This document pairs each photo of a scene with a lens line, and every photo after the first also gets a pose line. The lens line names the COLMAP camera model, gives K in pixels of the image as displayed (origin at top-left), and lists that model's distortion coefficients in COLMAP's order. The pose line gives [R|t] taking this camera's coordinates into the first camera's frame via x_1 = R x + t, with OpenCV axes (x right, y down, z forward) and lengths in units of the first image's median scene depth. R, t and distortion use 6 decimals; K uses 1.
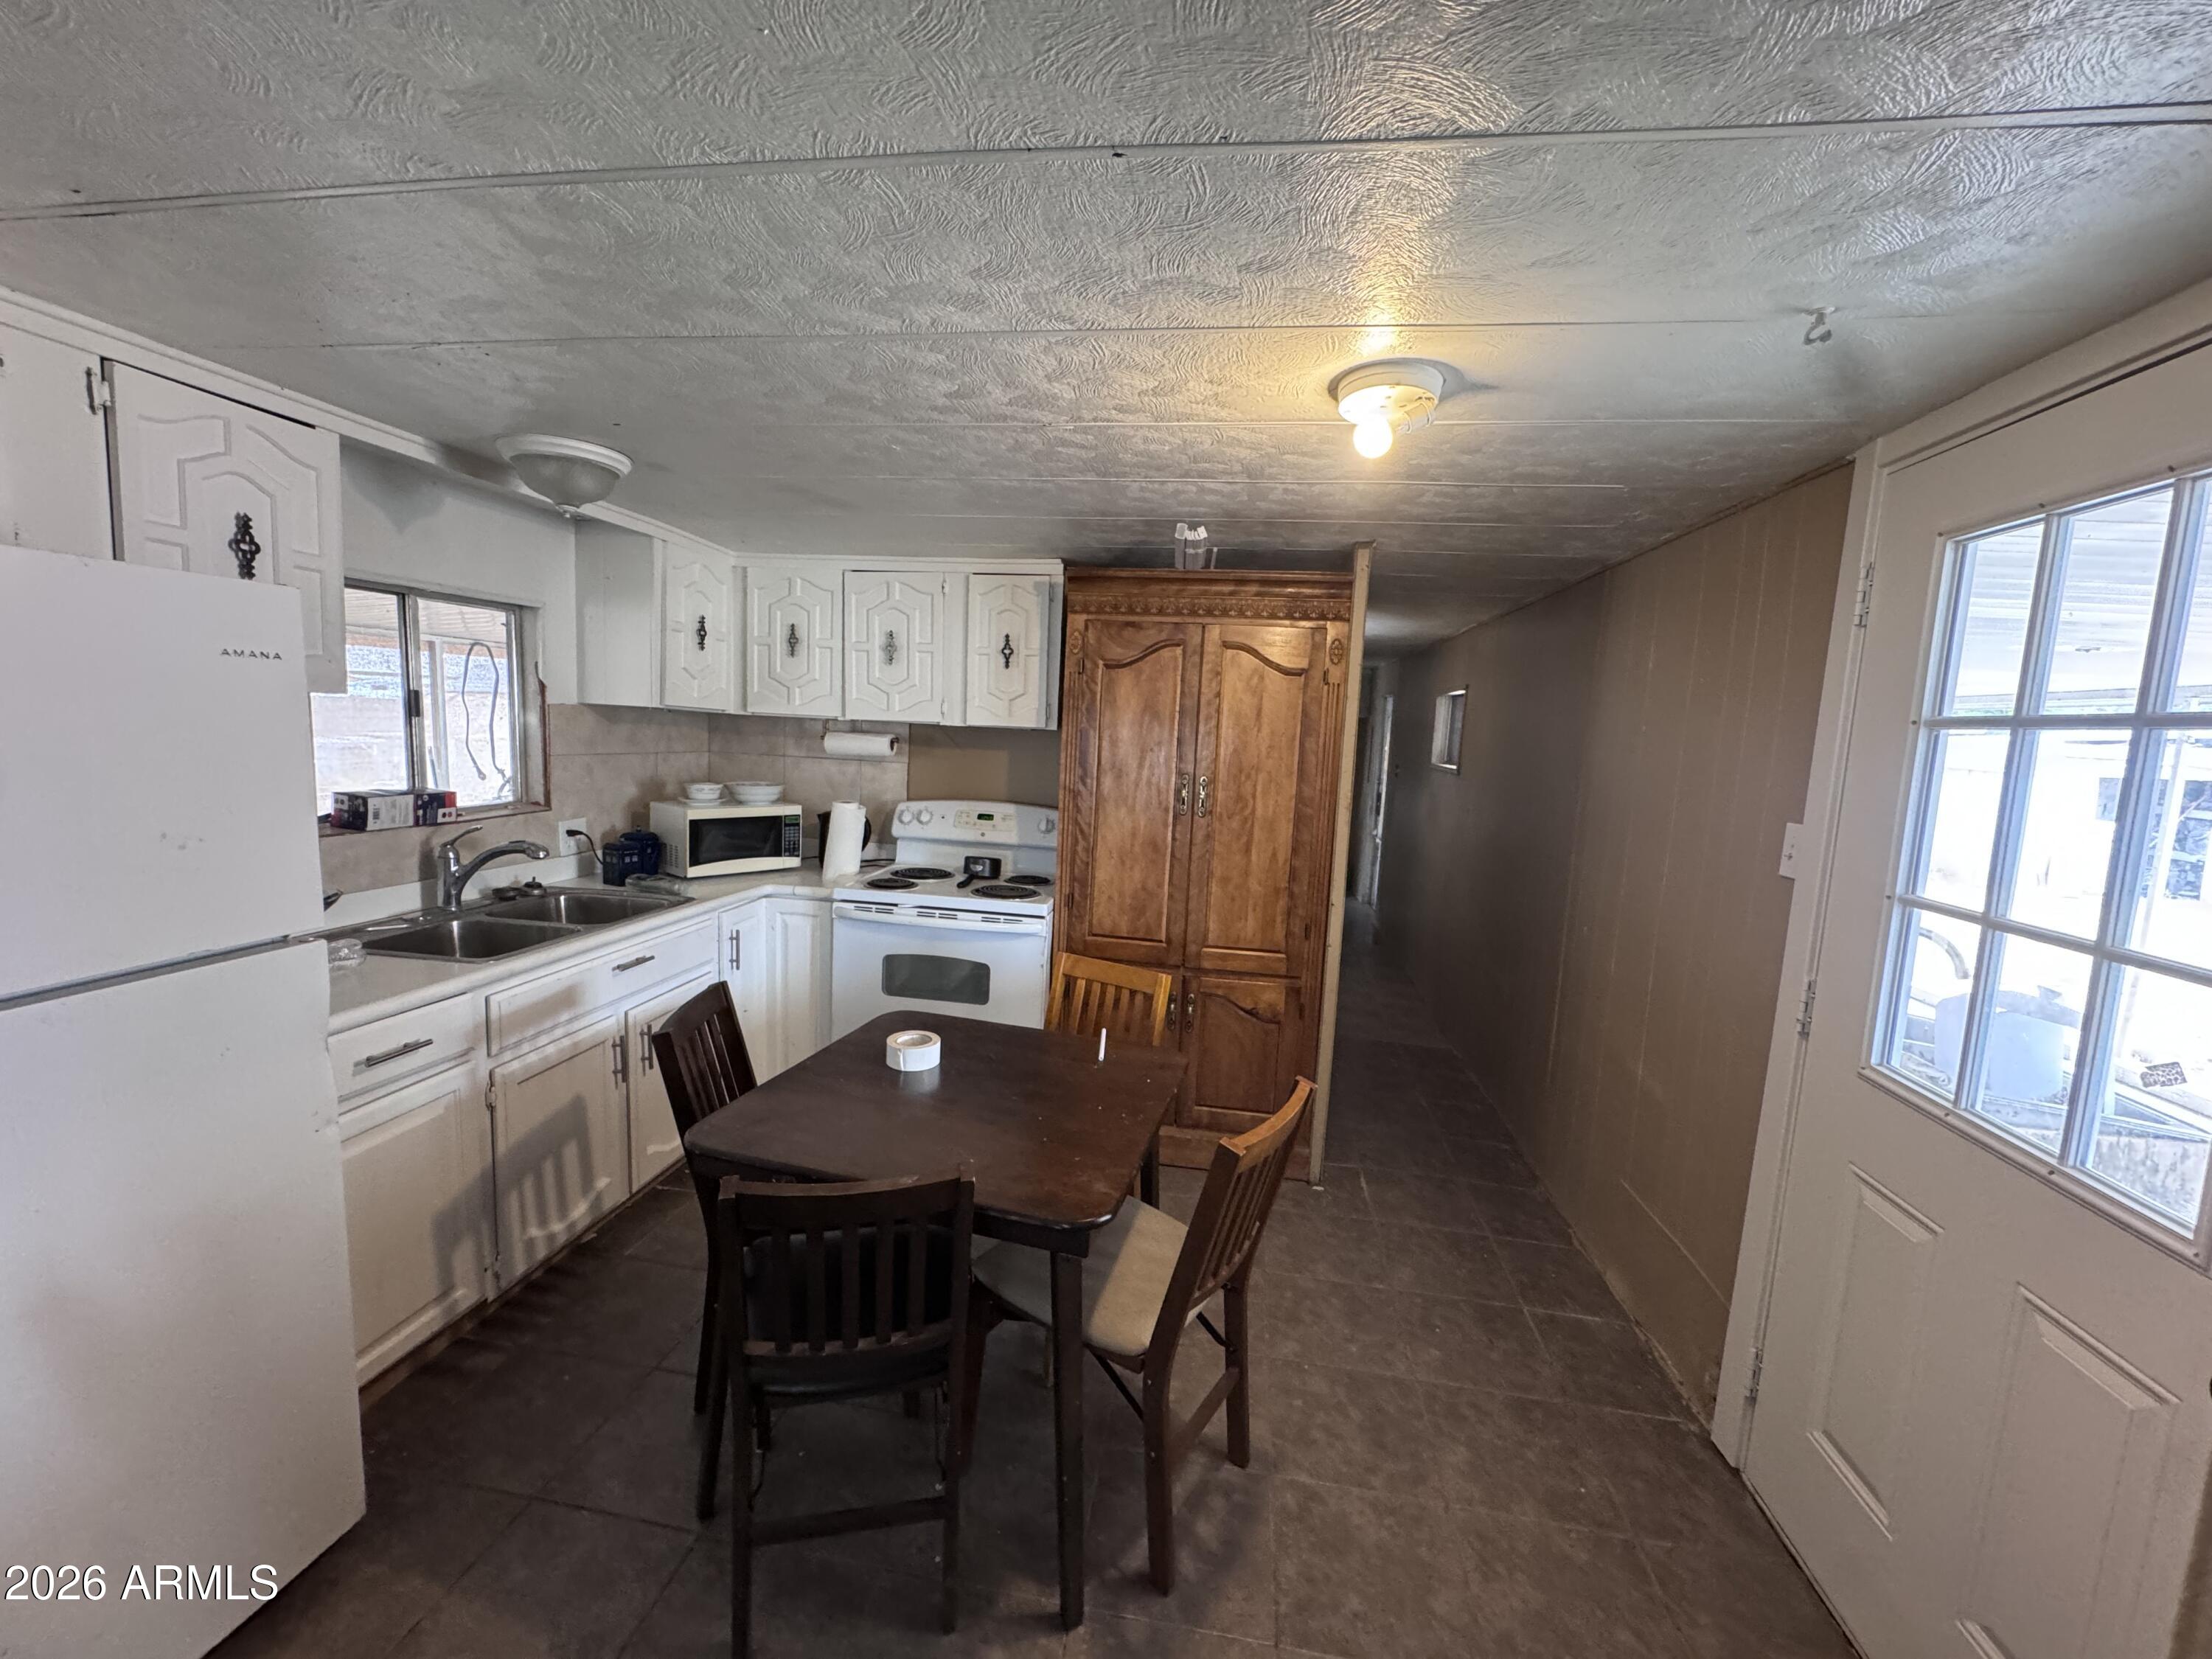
lens RADIAL K [[883.6, 0, 1107.8], [0, 883.6, 830.7], [0, 0, 1]] dist [-0.000151, 0.000250]
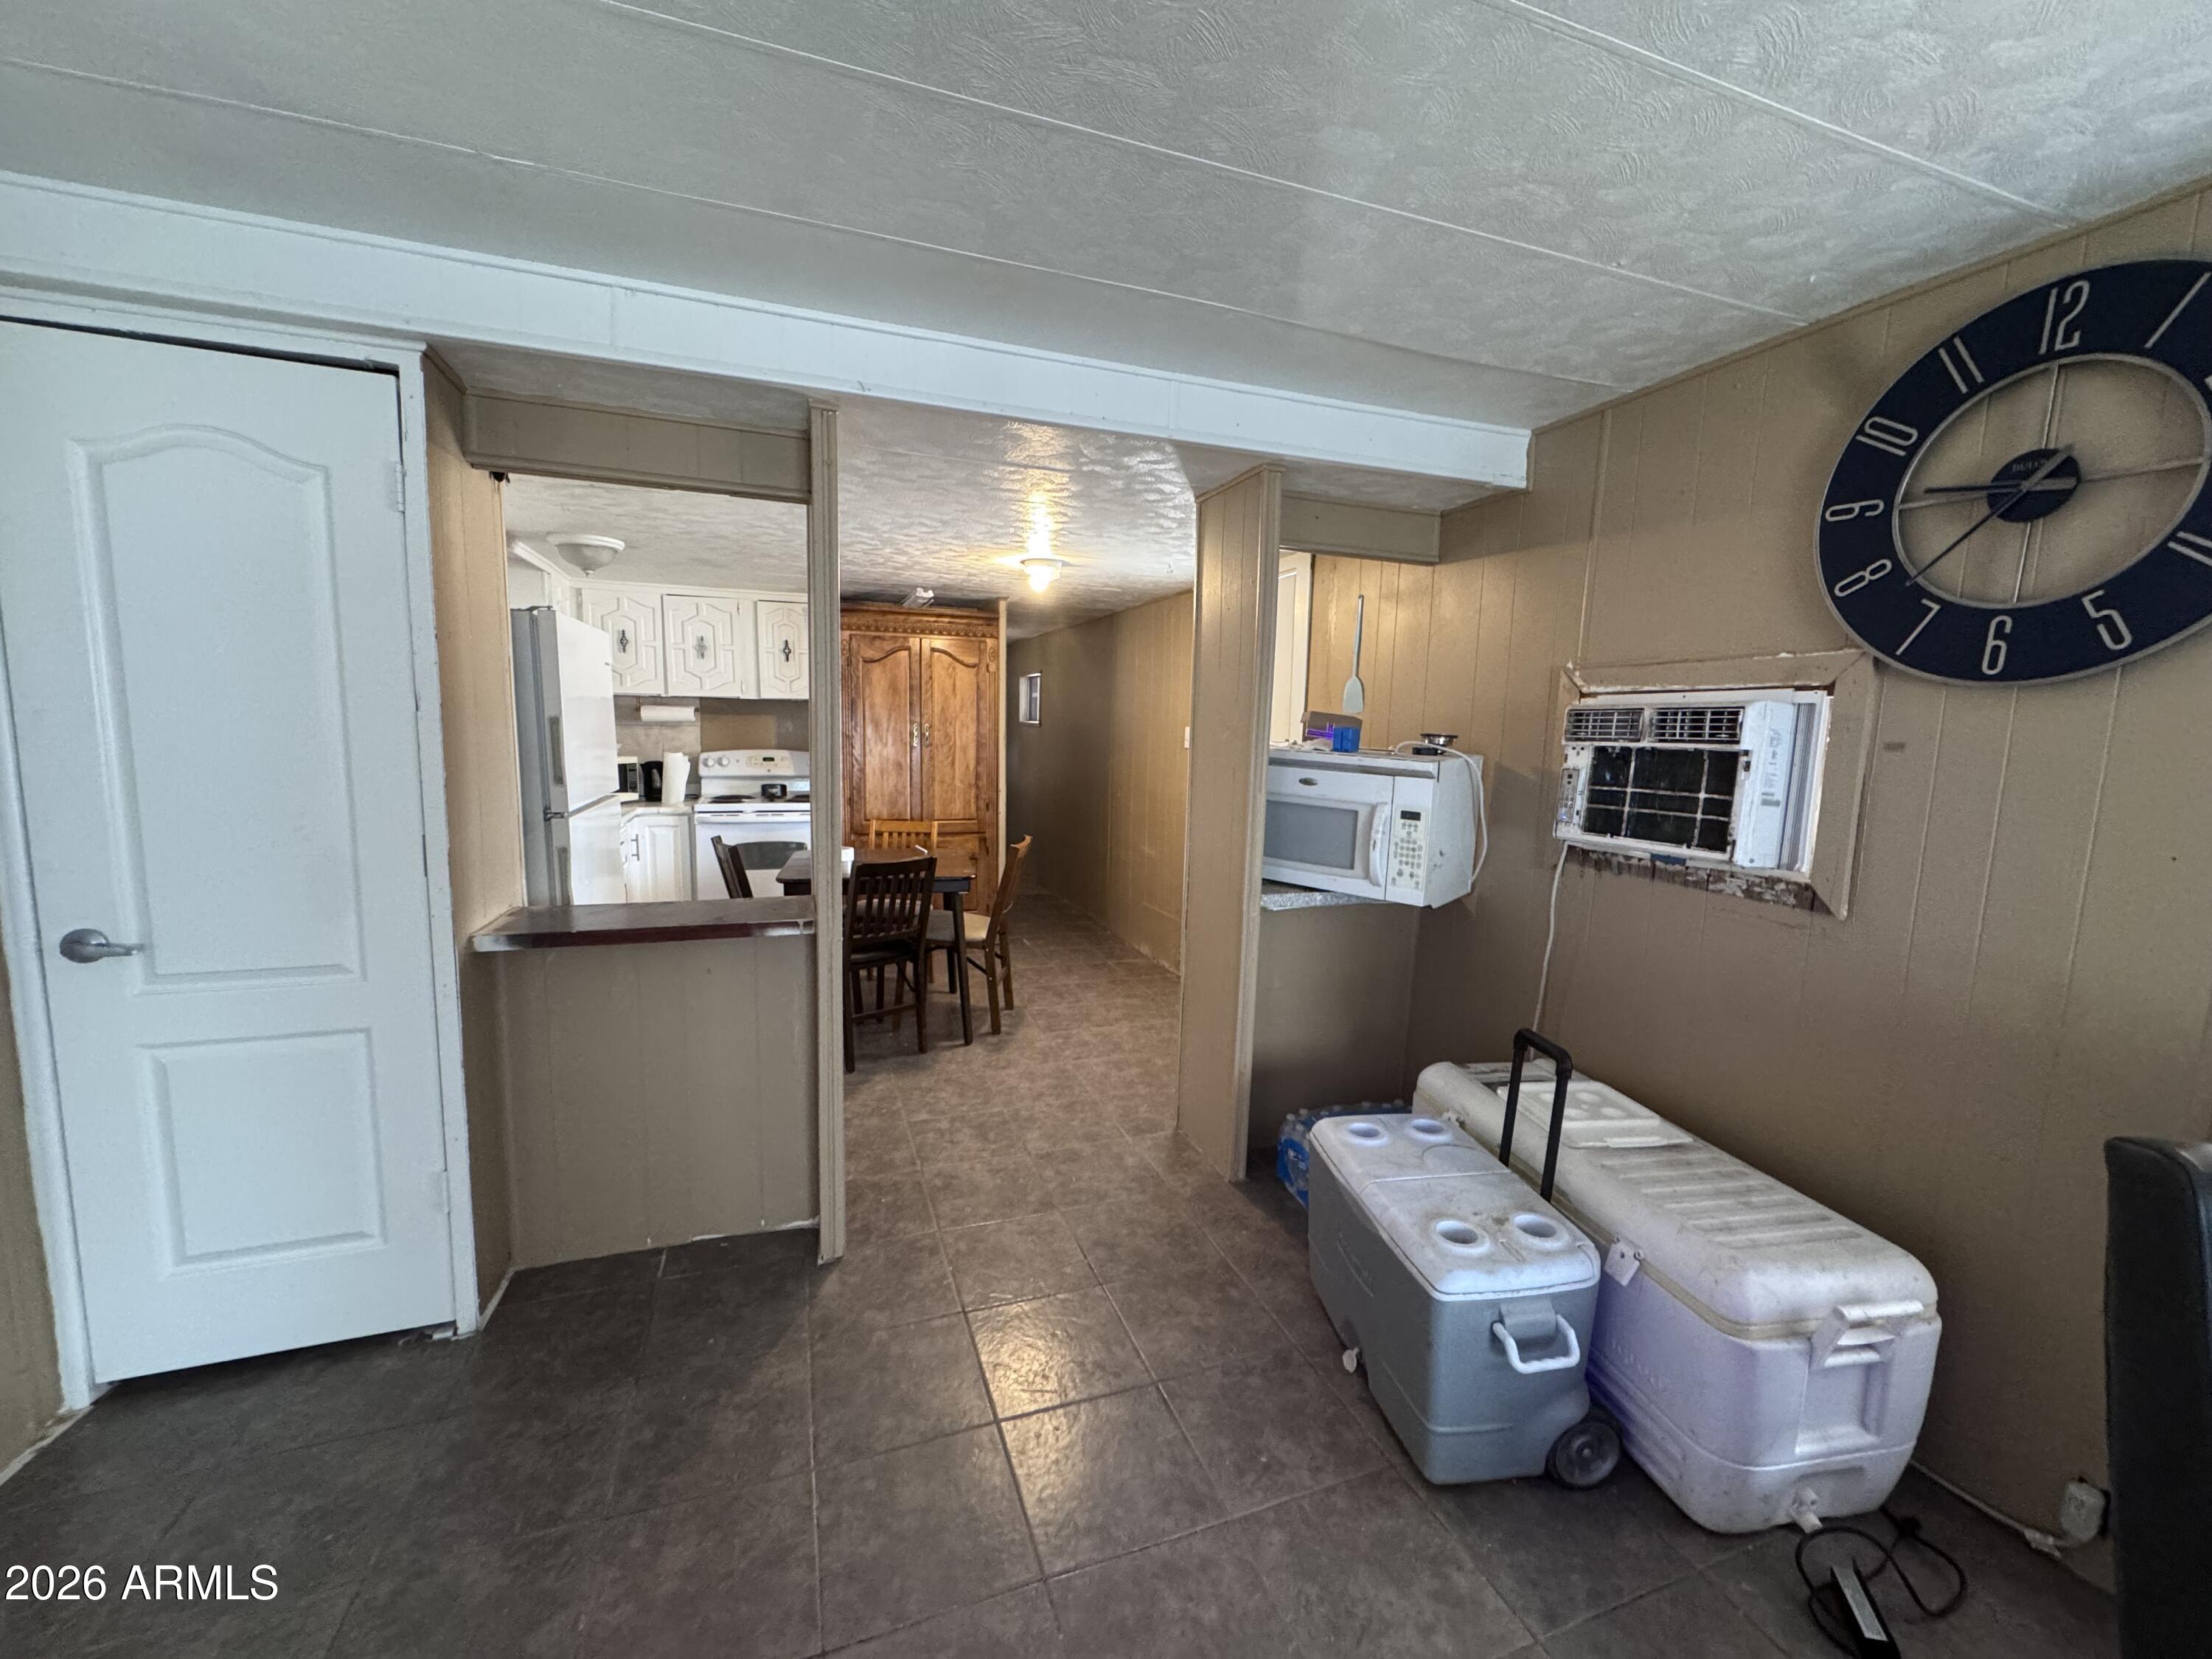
lens RADIAL K [[883.6, 0, 1101.7], [0, 883.6, 834.7], [0, 0, 1]] dist [-0.000151, 0.000250]
pose [[0.875070, -0.089055, 0.475734, -0.440446], [0.076766, 0.996022, 0.045245, 0.105893], [-0.477870, -0.003072, 0.878425, -0.722007]]
